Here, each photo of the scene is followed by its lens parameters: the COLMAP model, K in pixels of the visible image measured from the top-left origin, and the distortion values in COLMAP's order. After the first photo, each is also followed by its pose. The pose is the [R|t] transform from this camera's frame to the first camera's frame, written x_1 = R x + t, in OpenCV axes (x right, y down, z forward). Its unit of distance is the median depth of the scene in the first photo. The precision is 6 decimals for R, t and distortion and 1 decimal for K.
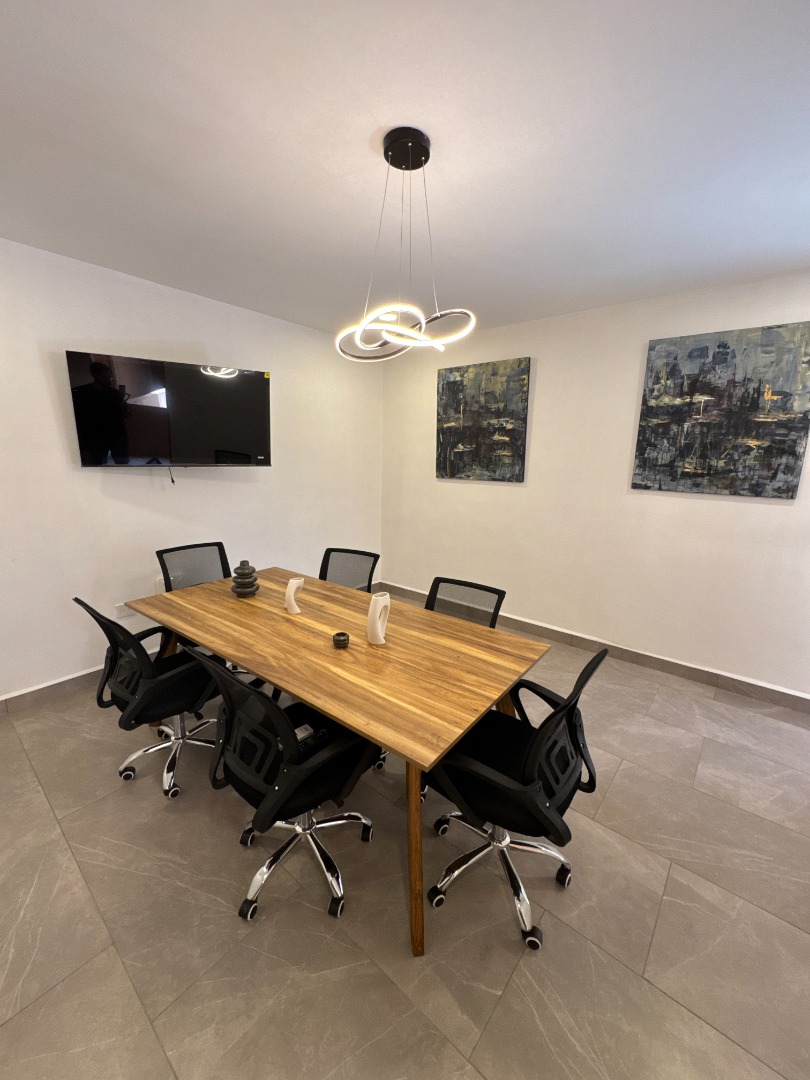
lens RADIAL K [[430.9, 0, 406.8], [0, 430.9, 534.4], [0, 0, 1]] dist [-0.000998, 0.000535]
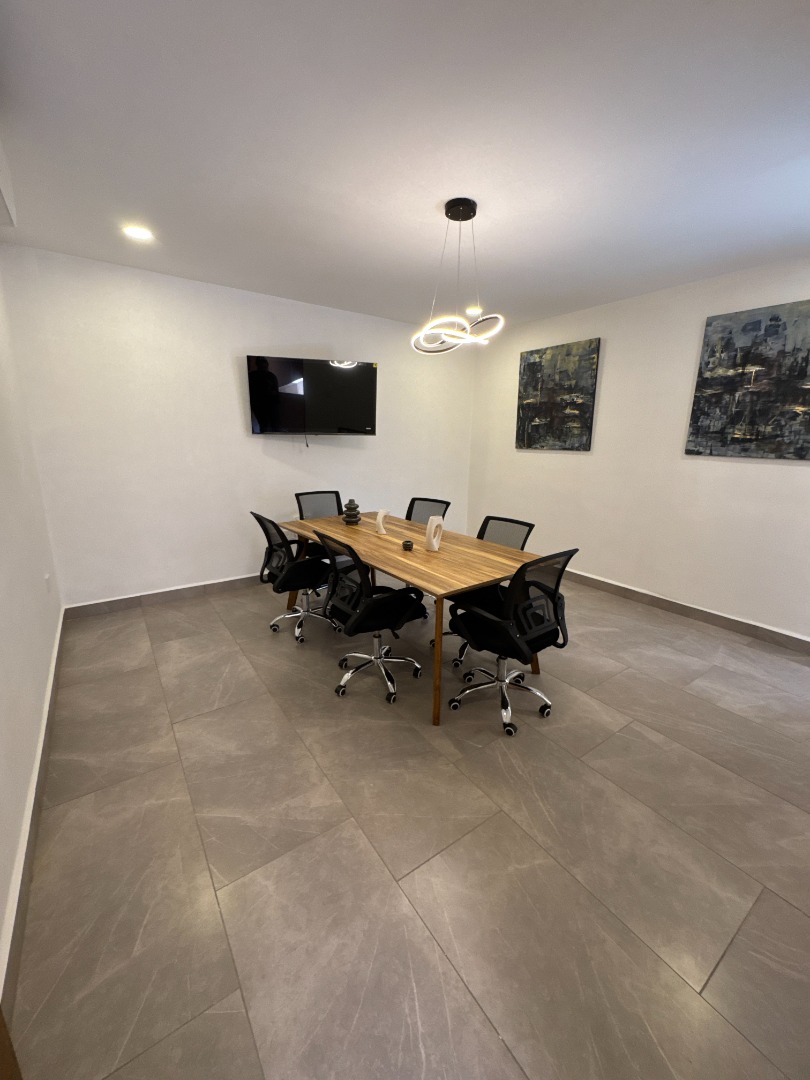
lens RADIAL K [[430.9, 0, 404.5], [0, 430.9, 531.3], [0, 0, 1]] dist [0.000114, -0.000117]
pose [[0.964252, 0.054835, -0.259252, 0.140744], [-0.047591, 0.998283, 0.034140, 0.094975], [0.260679, -0.020581, 0.965206, -0.278157]]
